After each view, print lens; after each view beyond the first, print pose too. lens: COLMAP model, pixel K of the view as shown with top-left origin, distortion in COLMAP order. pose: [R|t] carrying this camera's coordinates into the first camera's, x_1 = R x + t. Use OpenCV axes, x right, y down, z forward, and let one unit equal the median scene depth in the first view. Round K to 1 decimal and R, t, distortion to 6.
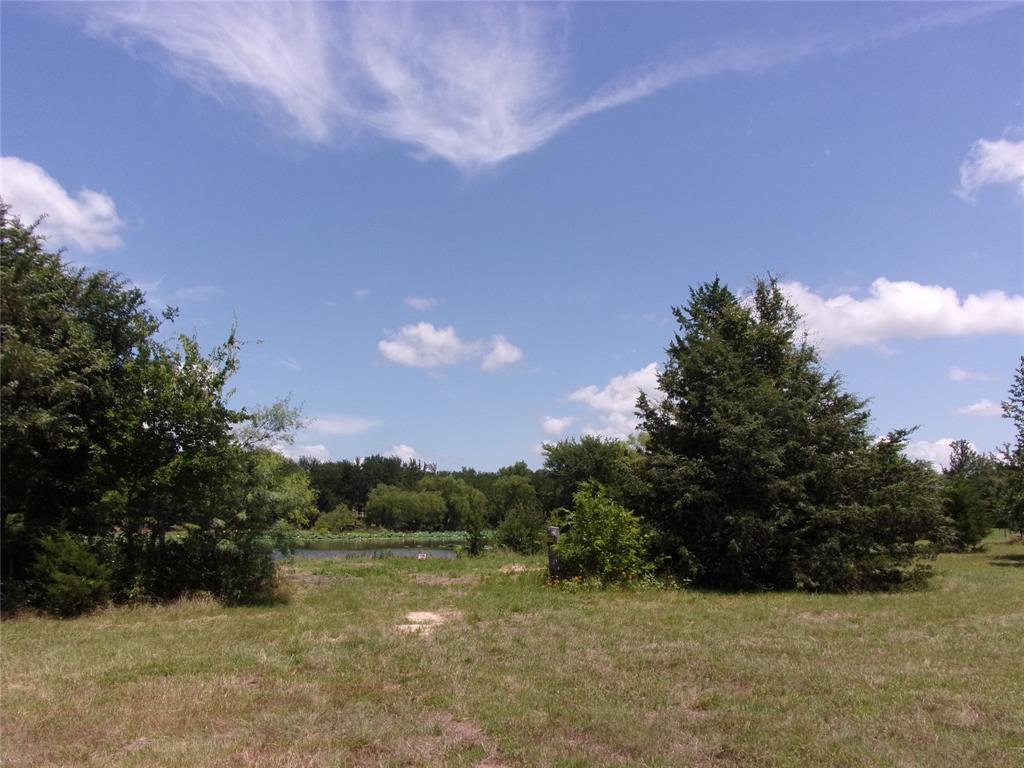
lens RADIAL K [[921.1, 0, 516.1], [0, 921.1, 385.9], [0, 0, 1]] dist [0.010602, -0.015041]
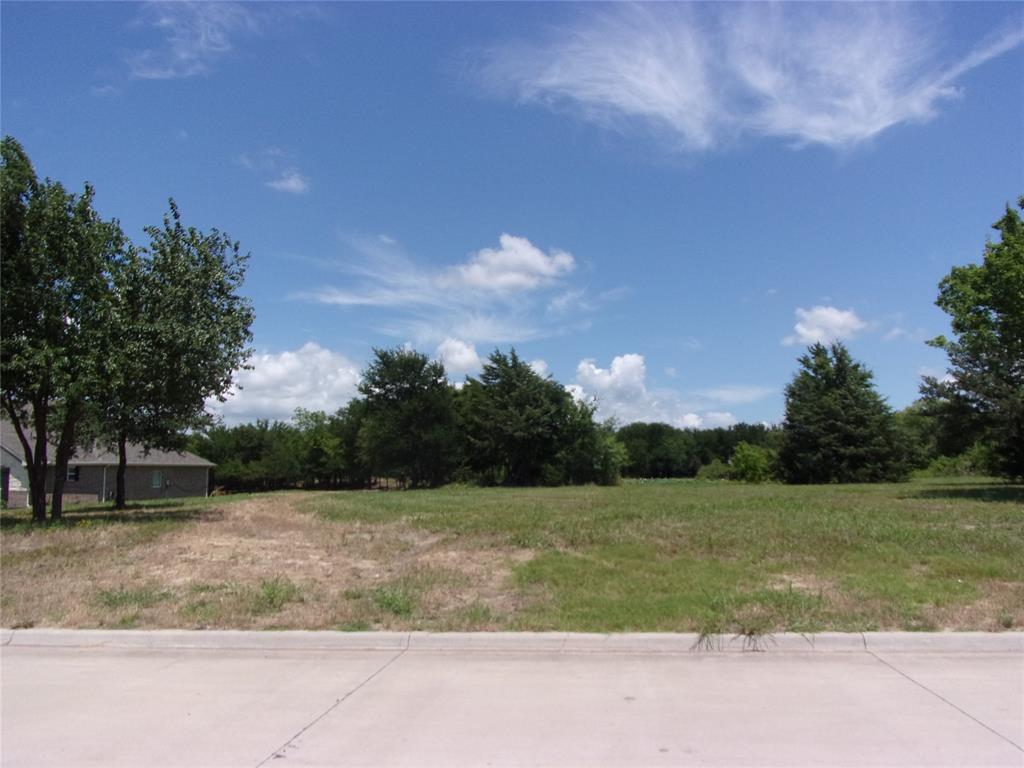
lens RADIAL K [[812.2, 0, 512.0], [0, 812.2, 384.0], [0, 0, 1]] dist [0.003382, 0.006807]
pose [[0.888304, -0.070341, -0.453838, 0.091074], [0.083790, 0.996438, 0.009563, -0.020346], [0.451548, -0.046521, 0.891033, -0.203220]]
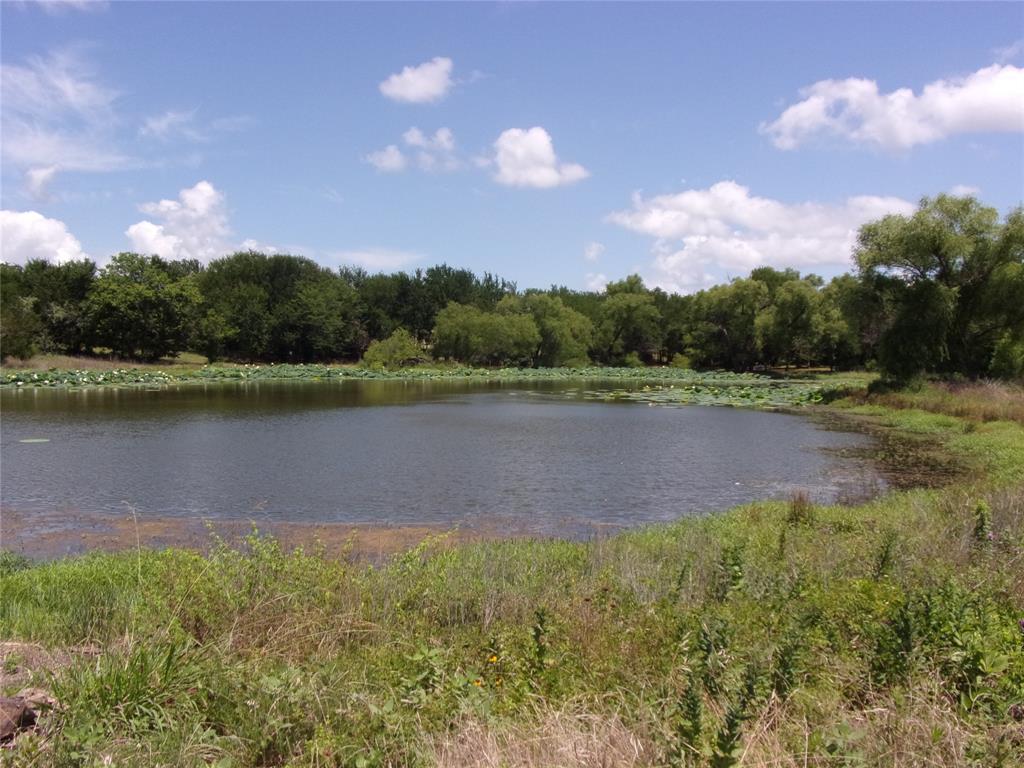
lens RADIAL K [[927.7, 0, 519.0], [0, 927.7, 388.0], [0, 0, 1]] dist [0.014502, 0.002152]
pose [[0.998862, 0.008013, -0.047026, -0.054249], [0.000455, 0.984147, 0.177356, 0.039239], [0.047702, -0.177175, 0.983023, 0.248641]]
